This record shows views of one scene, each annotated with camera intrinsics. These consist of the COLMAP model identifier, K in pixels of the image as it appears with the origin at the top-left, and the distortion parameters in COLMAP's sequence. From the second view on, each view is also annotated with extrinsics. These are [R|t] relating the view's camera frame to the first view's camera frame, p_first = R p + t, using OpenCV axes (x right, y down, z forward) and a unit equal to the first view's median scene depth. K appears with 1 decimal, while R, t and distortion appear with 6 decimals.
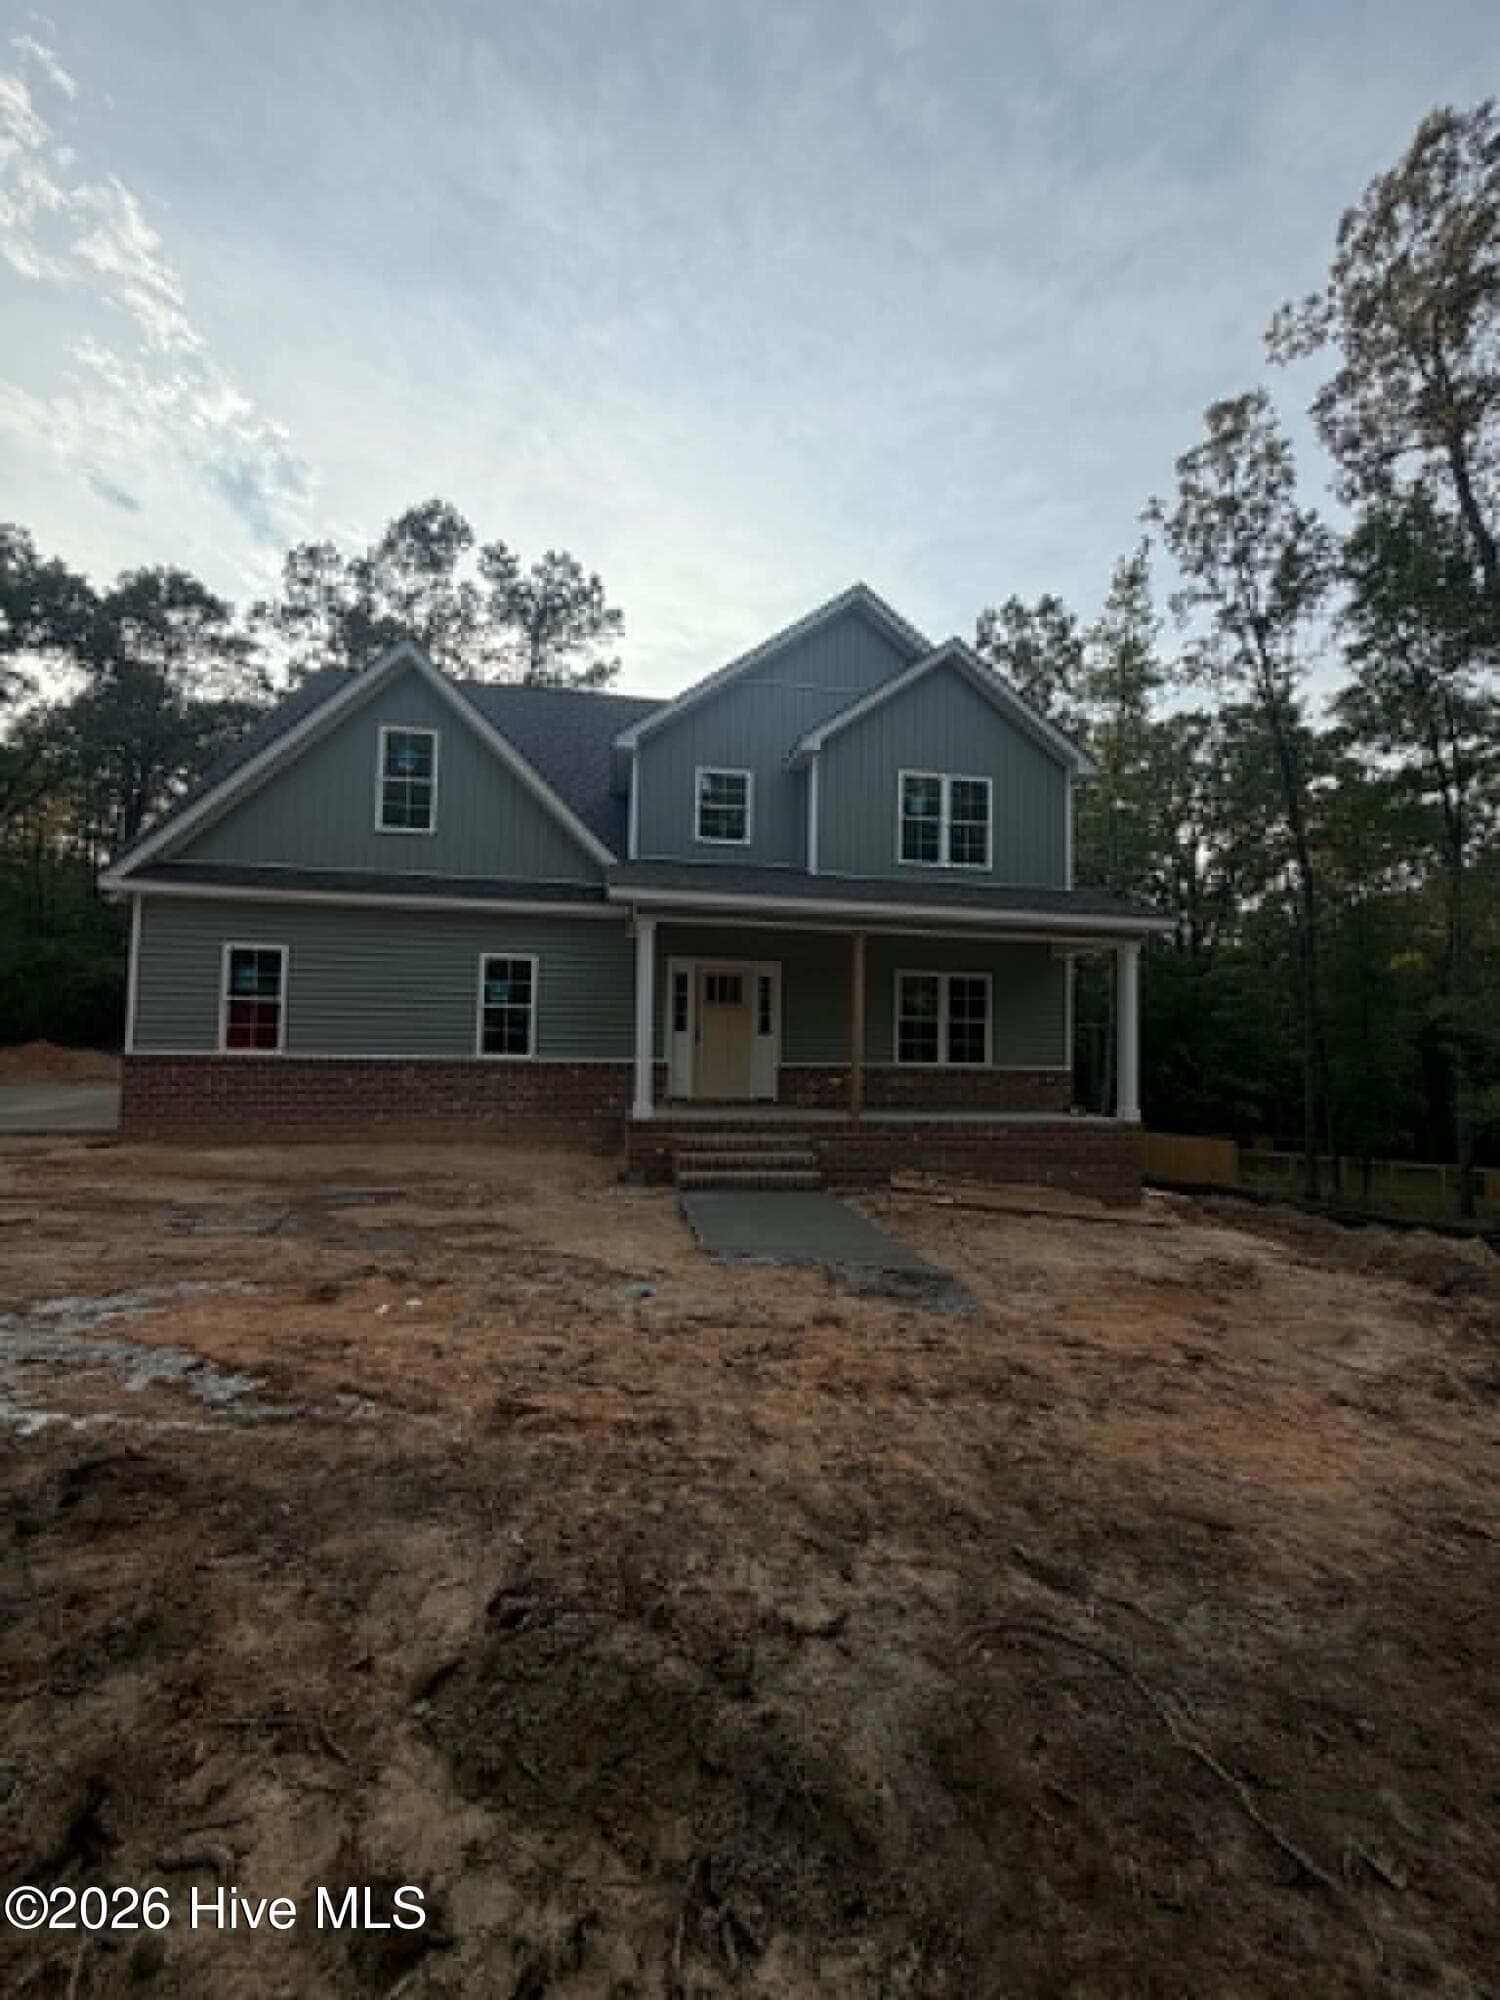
lens RADIAL K [[808.2, 0, 750.0], [0, 808.2, 1000.0], [0, 0, 1]] dist [0.009498, -0.000066]
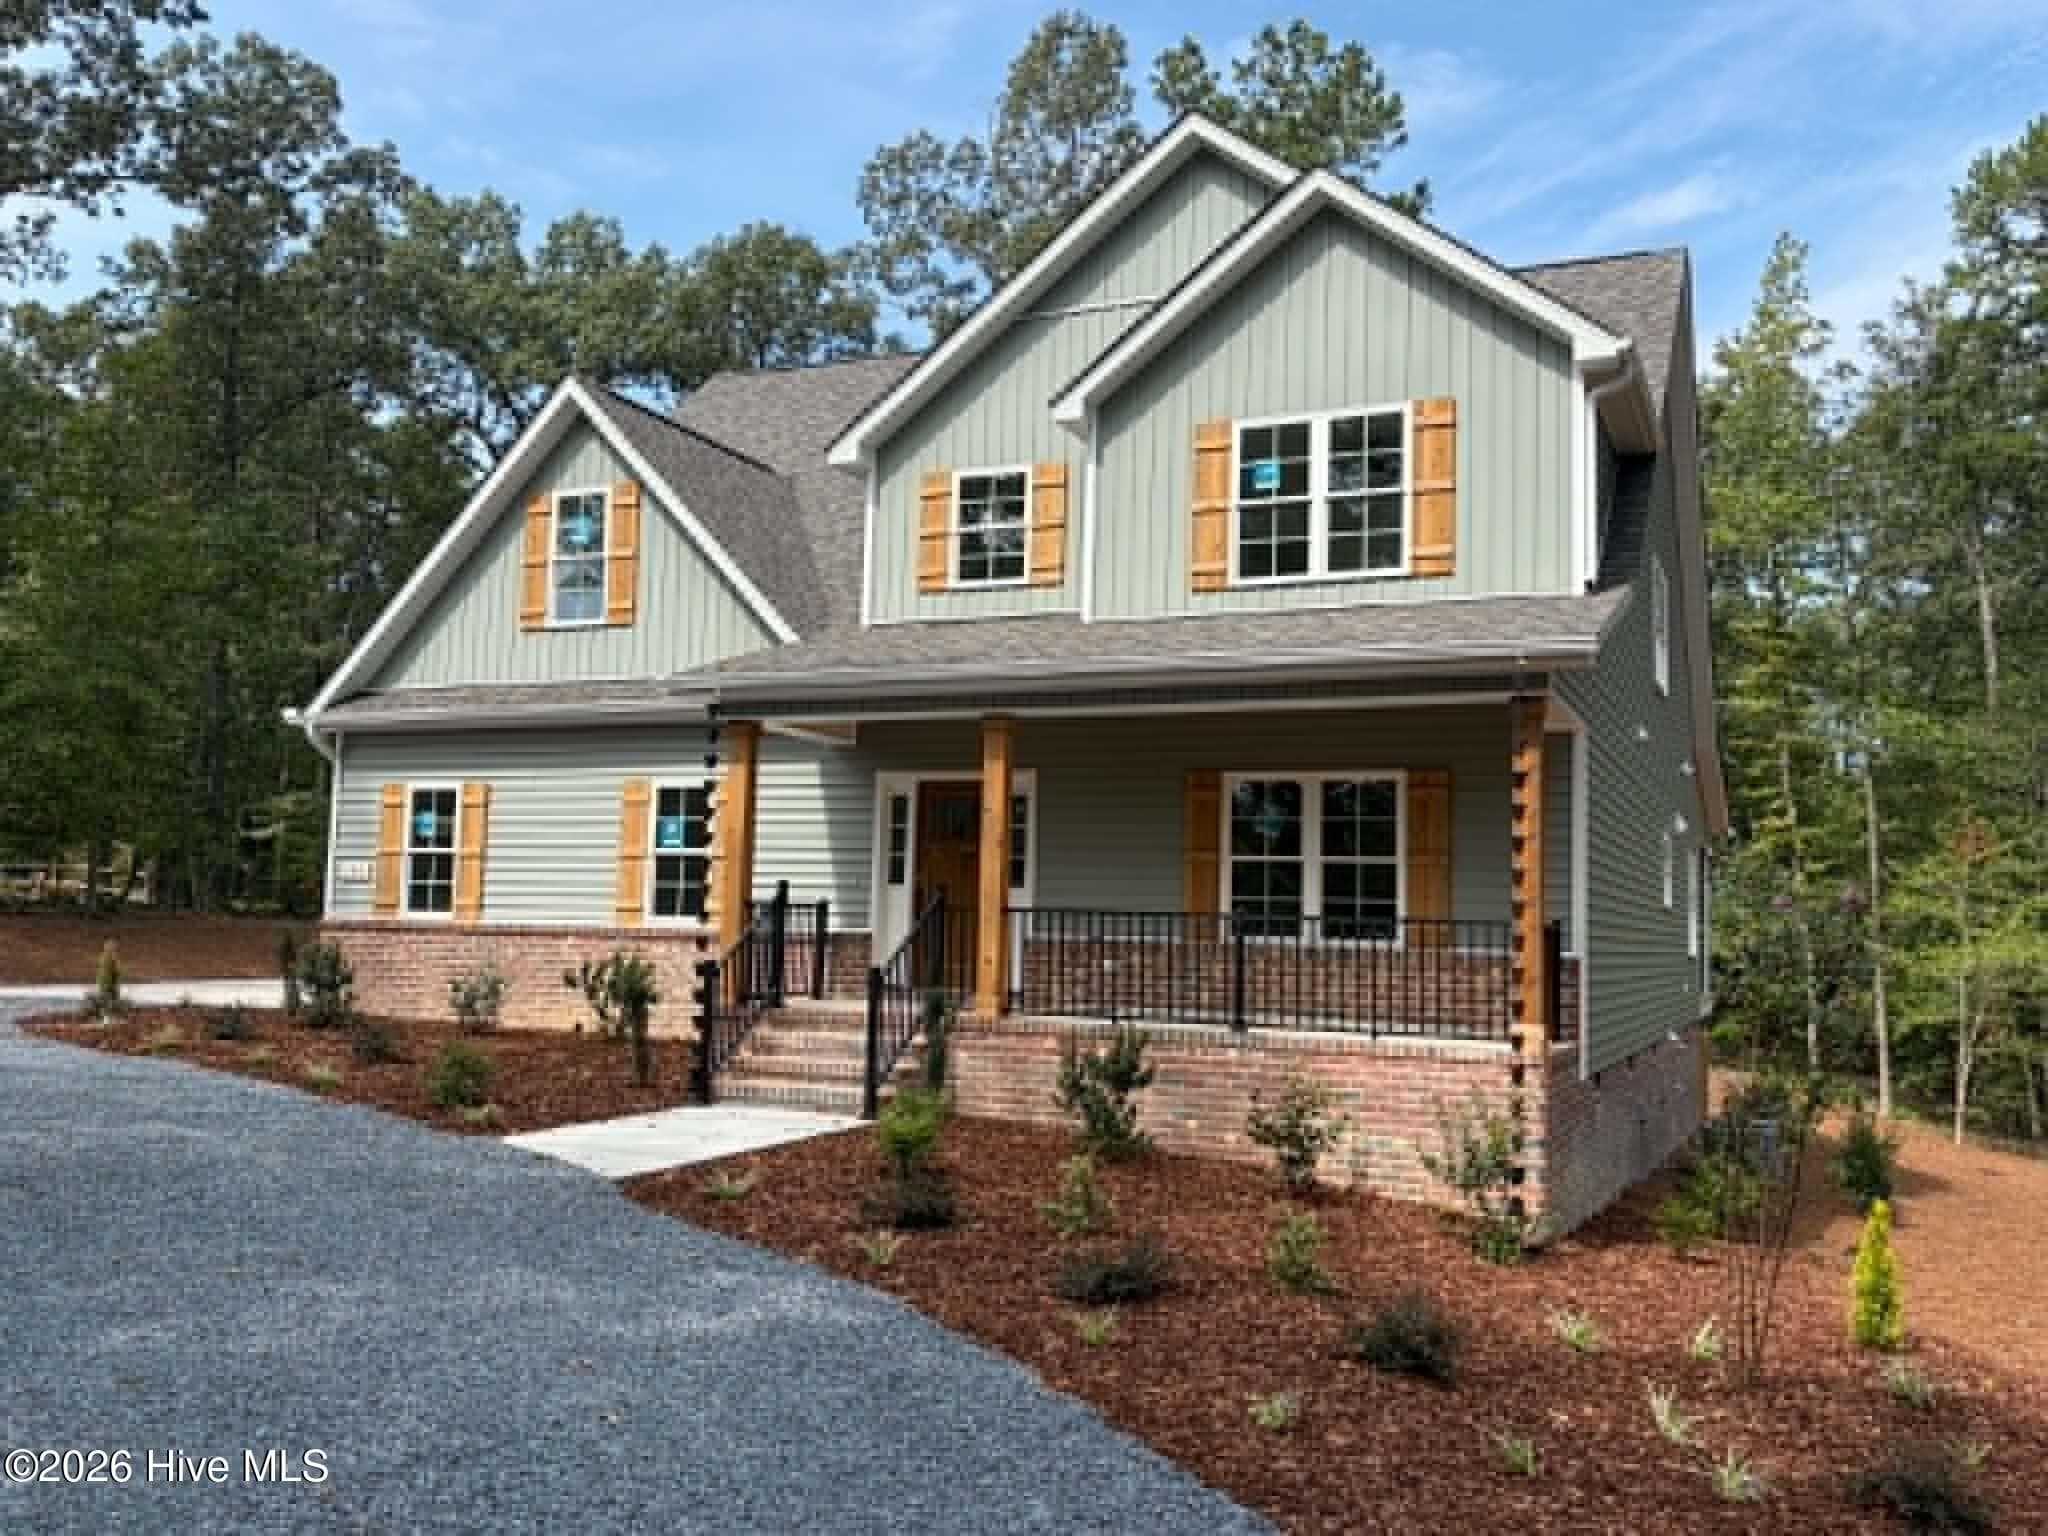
lens RADIAL K [[1695.0, 0, 1039.5], [0, 1695.0, 772.7], [0, 0, 1]] dist [0.071166, -0.003809]
pose [[0.821313, -0.050044, -0.568279, 0.743290], [0.020820, 0.998111, -0.057806, 0.028624], [0.570098, 0.035645, 0.820803, -0.050715]]
